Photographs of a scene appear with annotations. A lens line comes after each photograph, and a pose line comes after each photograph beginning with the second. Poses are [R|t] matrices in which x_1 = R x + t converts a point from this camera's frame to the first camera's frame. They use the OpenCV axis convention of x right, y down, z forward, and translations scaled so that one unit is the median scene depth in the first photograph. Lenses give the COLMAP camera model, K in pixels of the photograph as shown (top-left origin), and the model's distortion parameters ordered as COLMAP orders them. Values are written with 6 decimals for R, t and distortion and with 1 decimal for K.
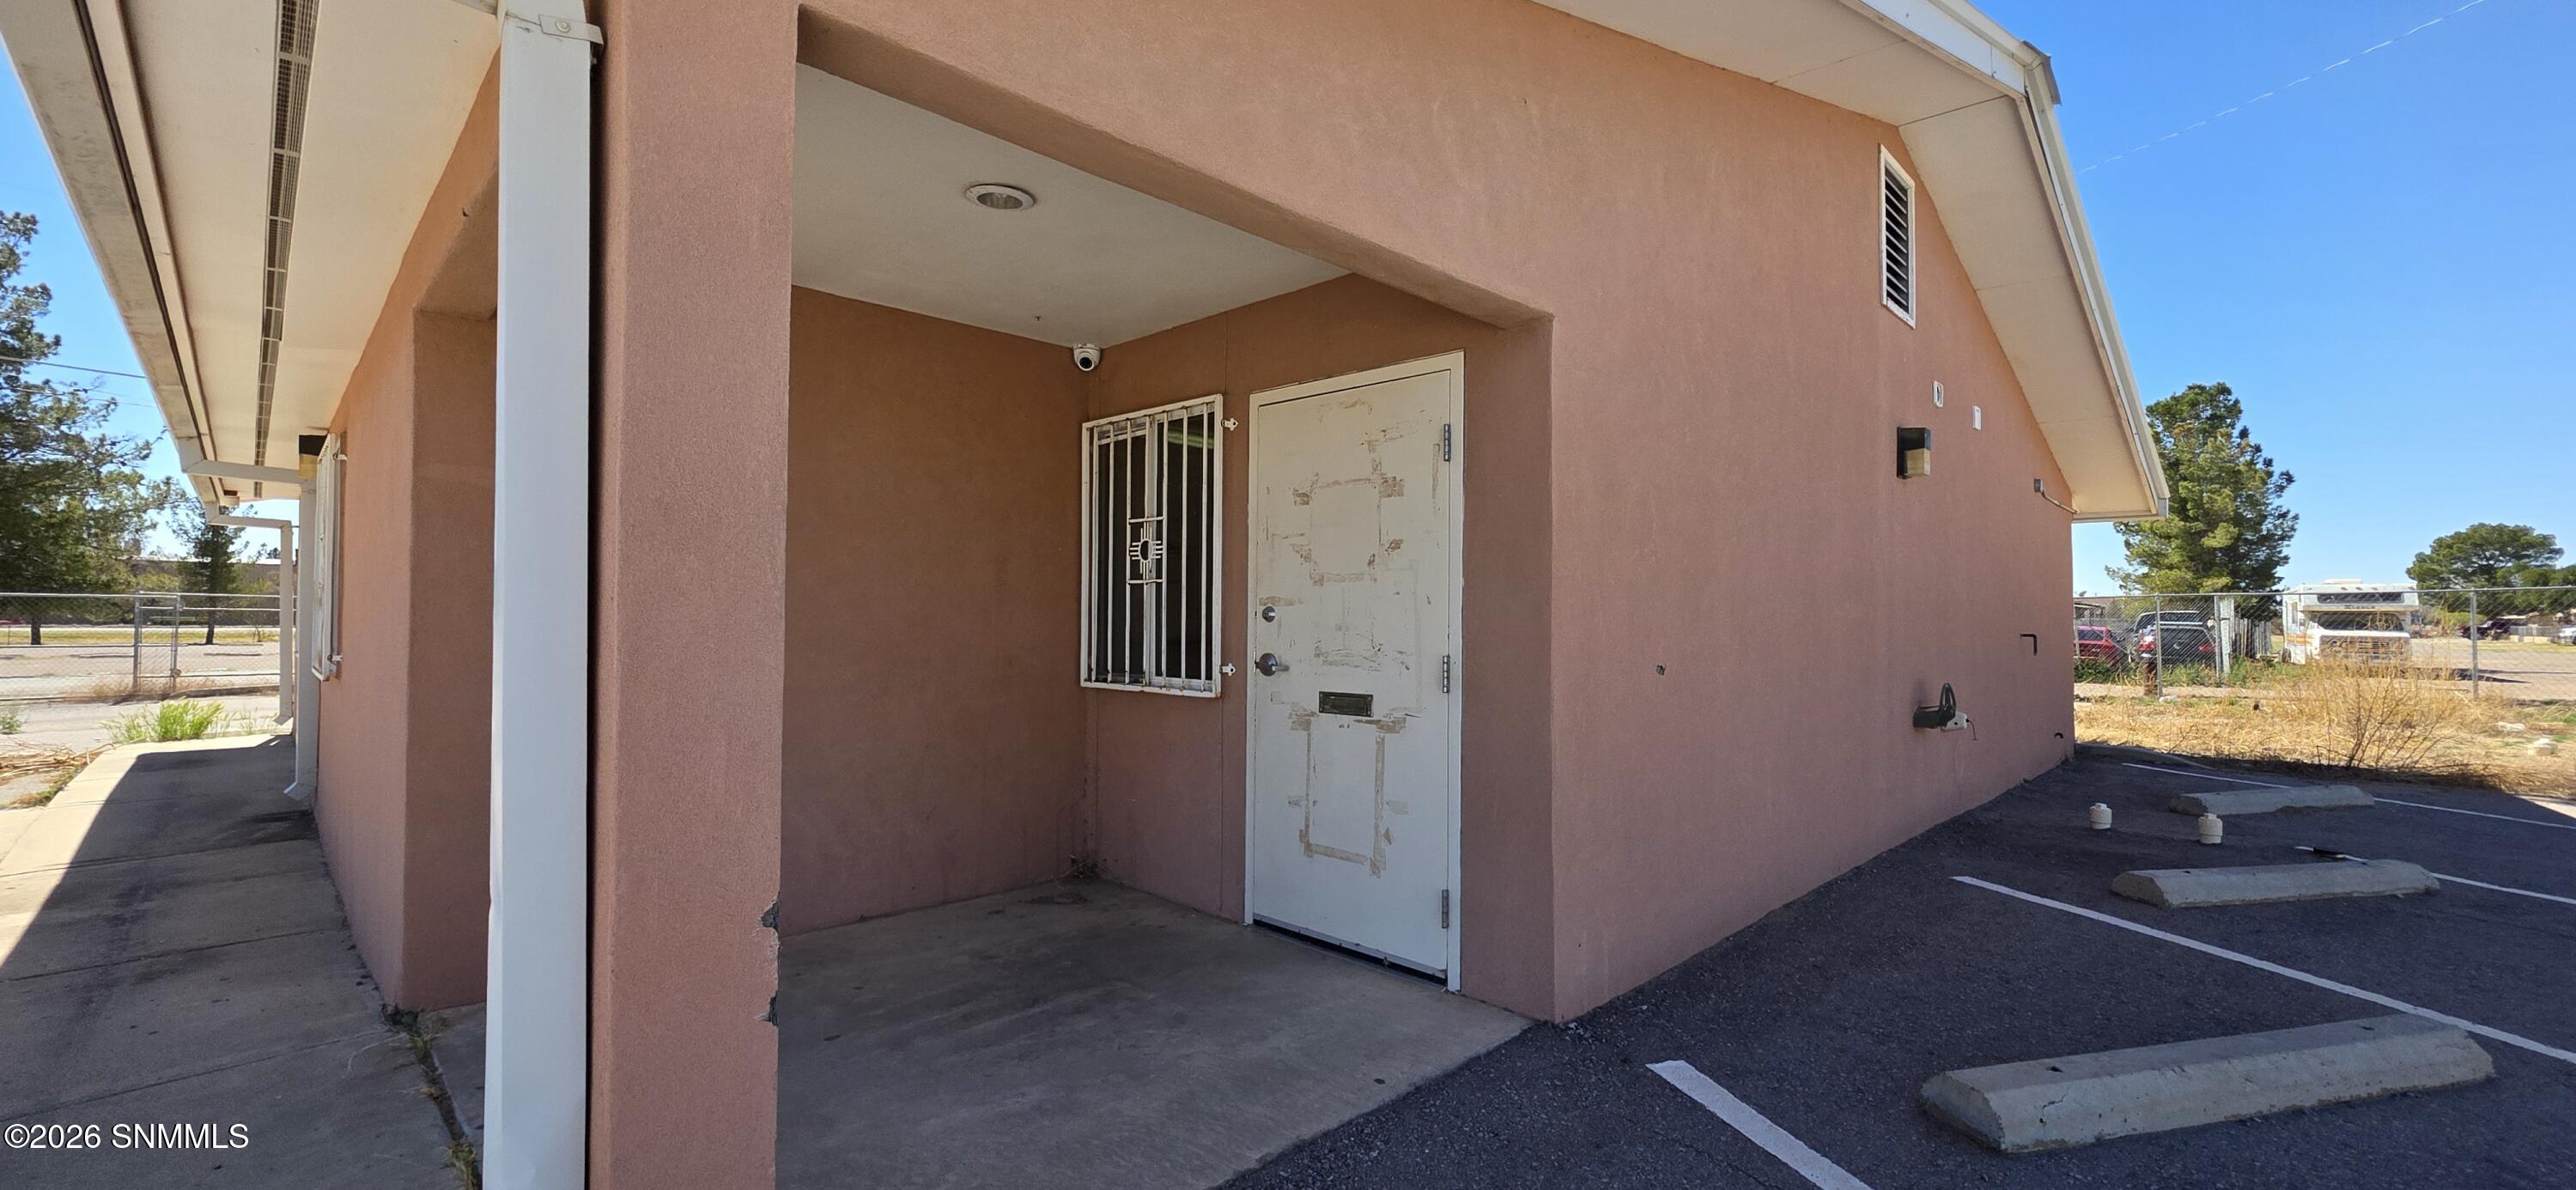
lens RADIAL K [[1033.4, 0, 1282.0], [0, 1033.4, 597.7], [0, 0, 1]] dist [-0.000020, -0.000019]
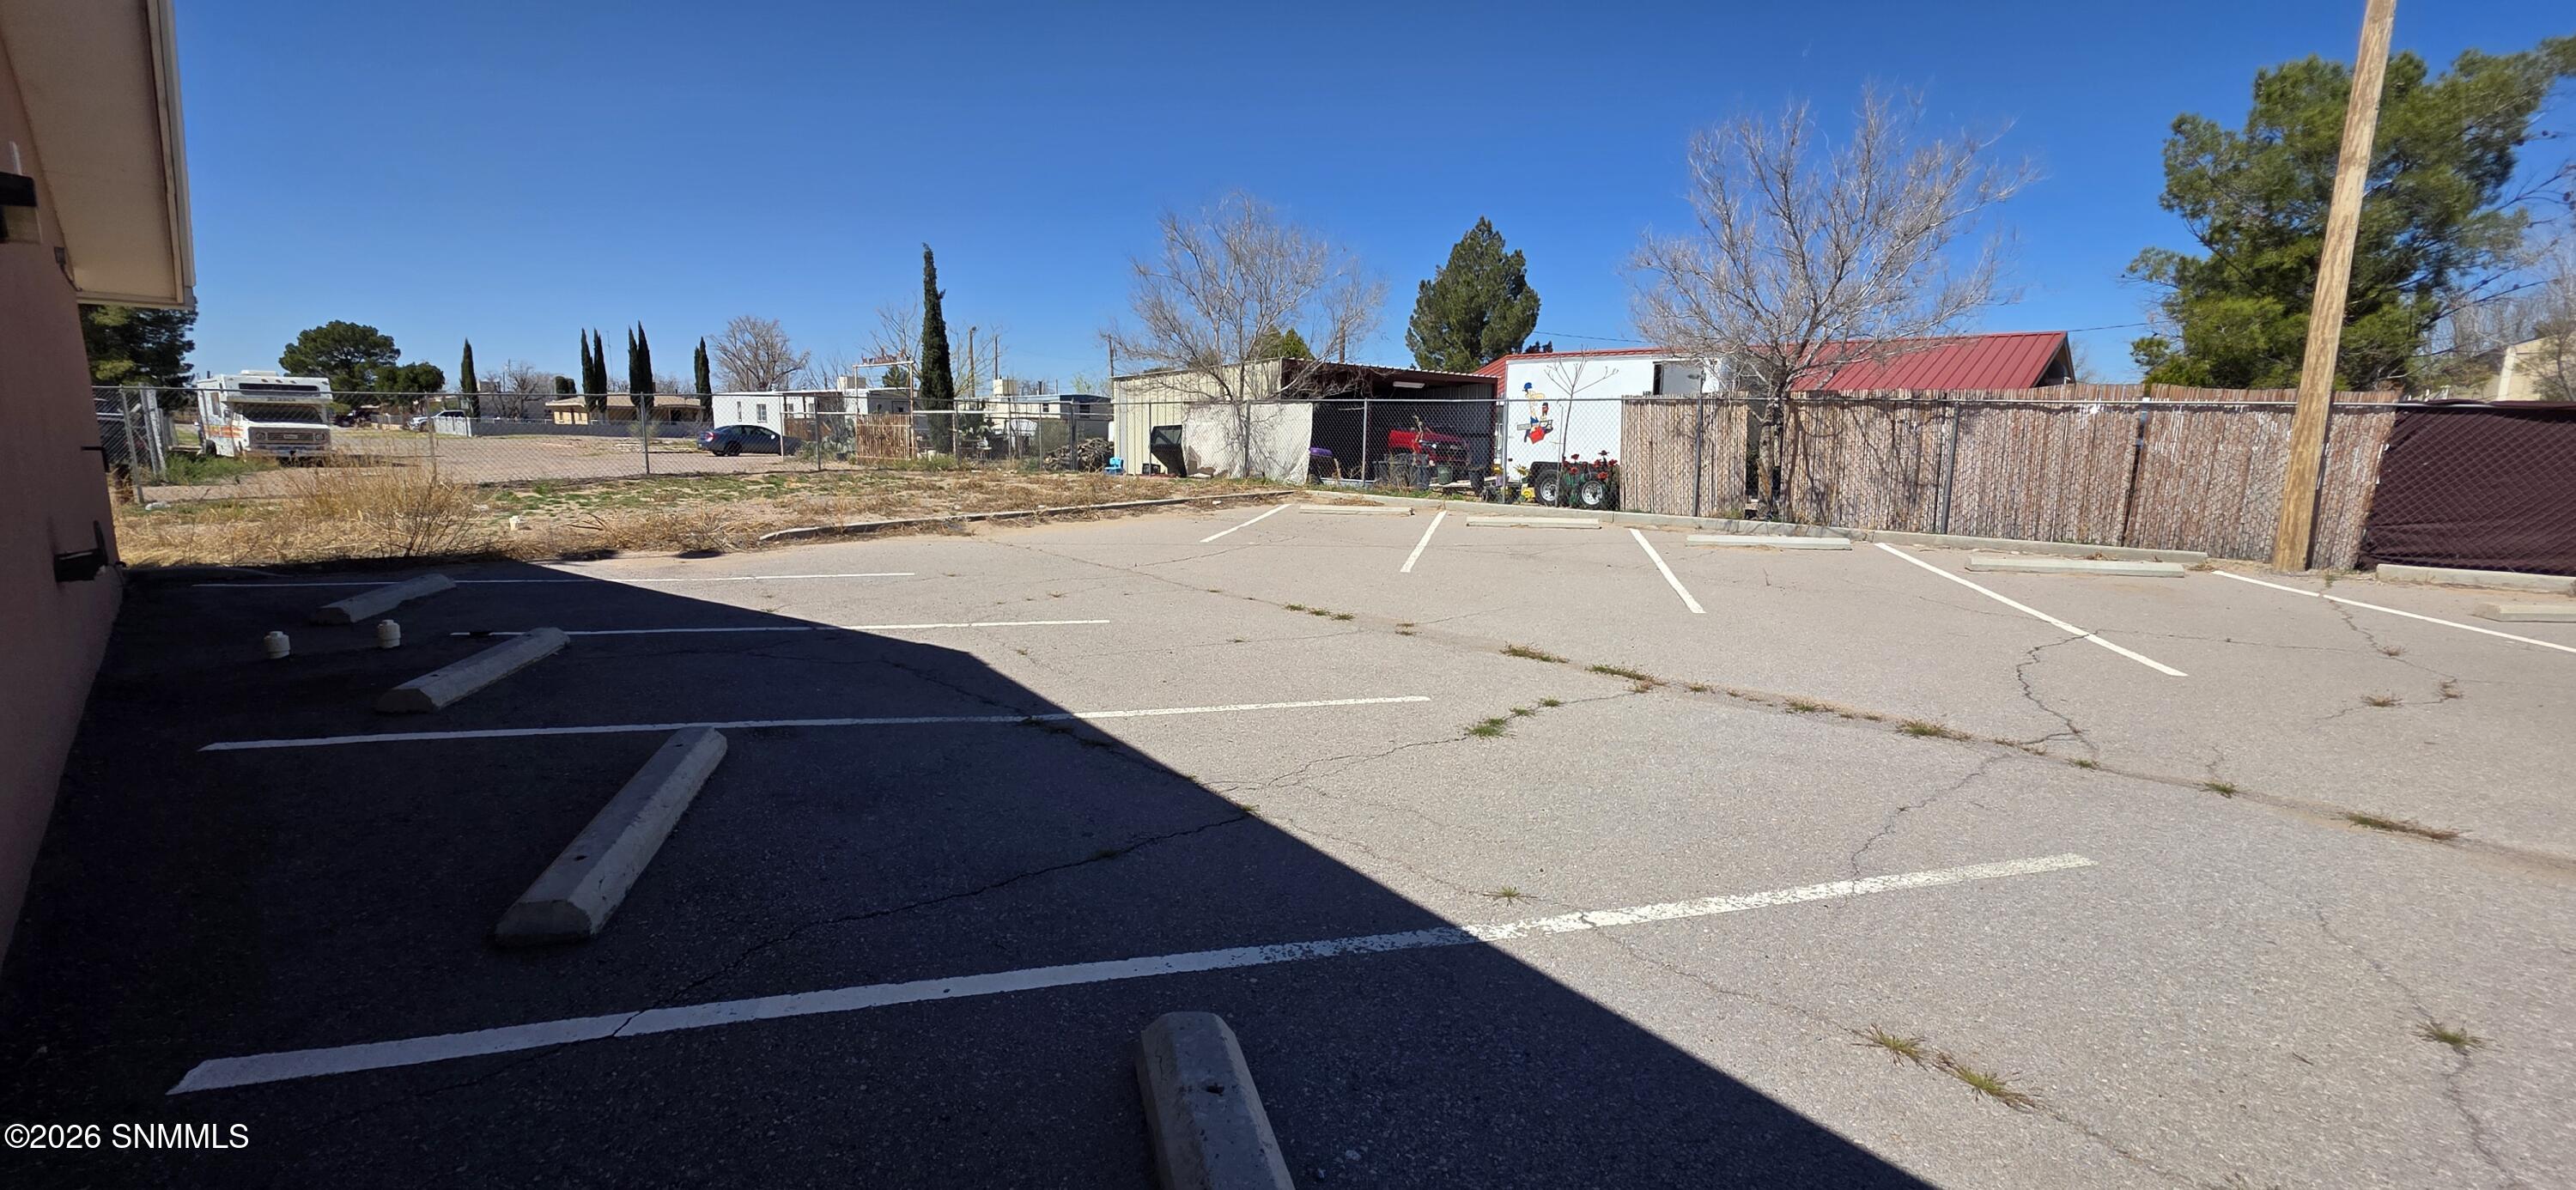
lens RADIAL K [[1033.4, 0, 1282.0], [0, 1033.4, 597.7], [0, 0, 1]] dist [-0.000020, -0.000019]
pose [[-0.026640, -0.167776, 0.985465, -0.036463], [-0.037609, 0.985285, 0.166729, -0.005339], [-0.998937, -0.032620, -0.032558, 0.026080]]
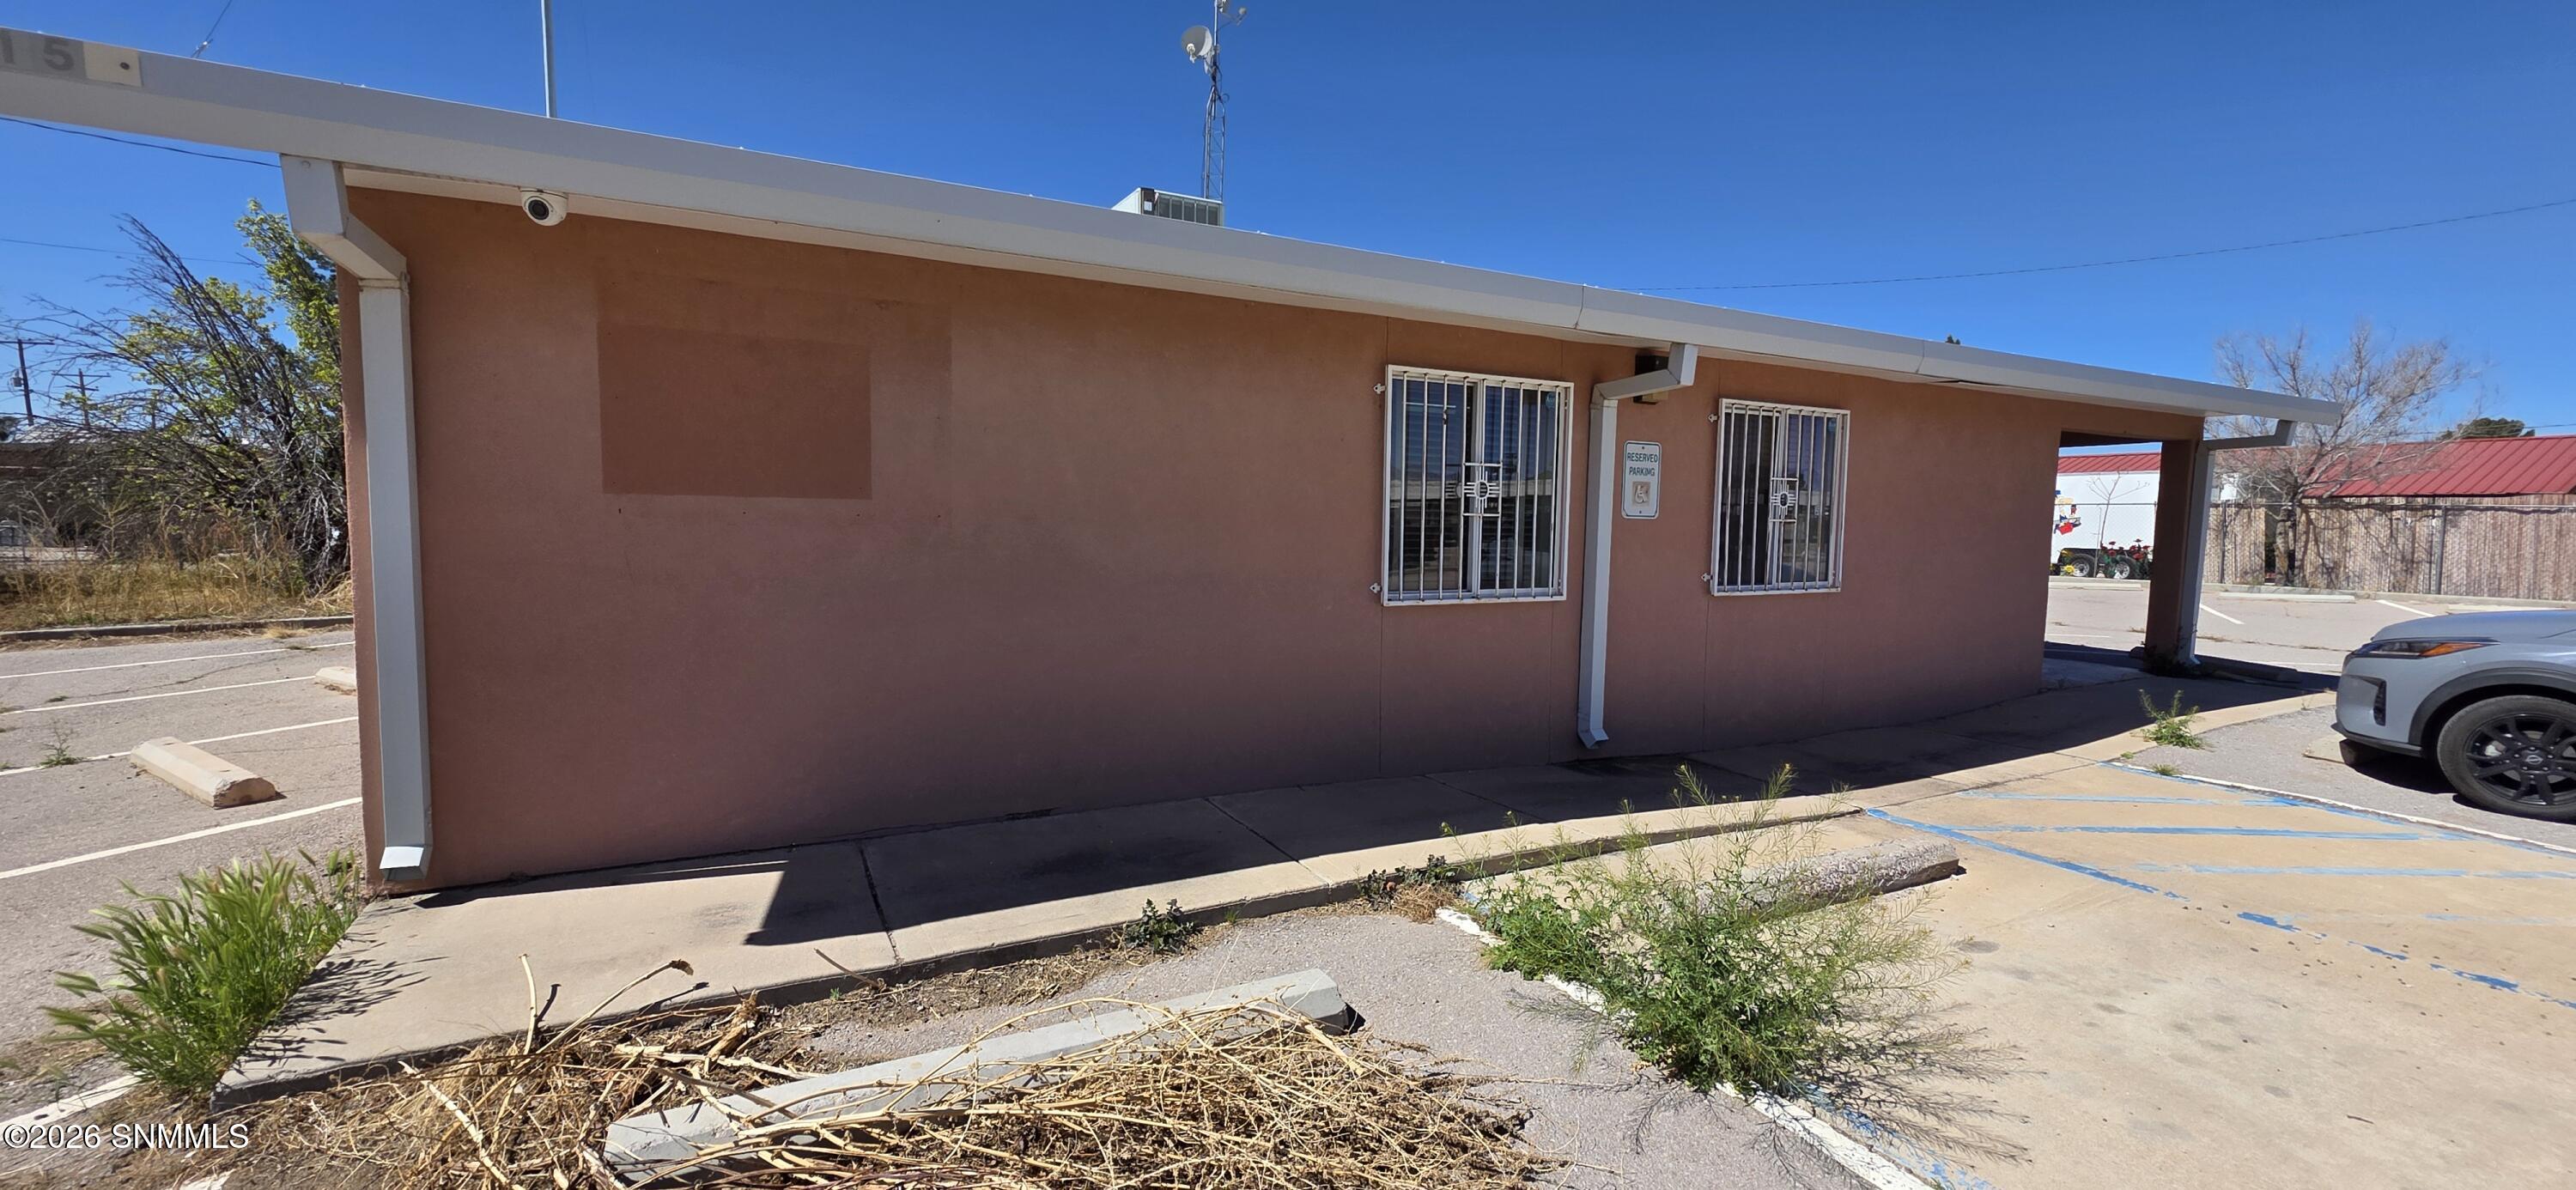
lens RADIAL K [[1020.0, 0, 1288.0], [0, 1020.0, 595.0], [0, 0, 1]] dist [0.001716, -0.000079]
pose [[0.304118, -0.073472, 0.949797, -0.192638], [-0.033002, 0.995610, 0.087583, -0.003808], [-0.952062, -0.057981, 0.300359, 0.104039]]
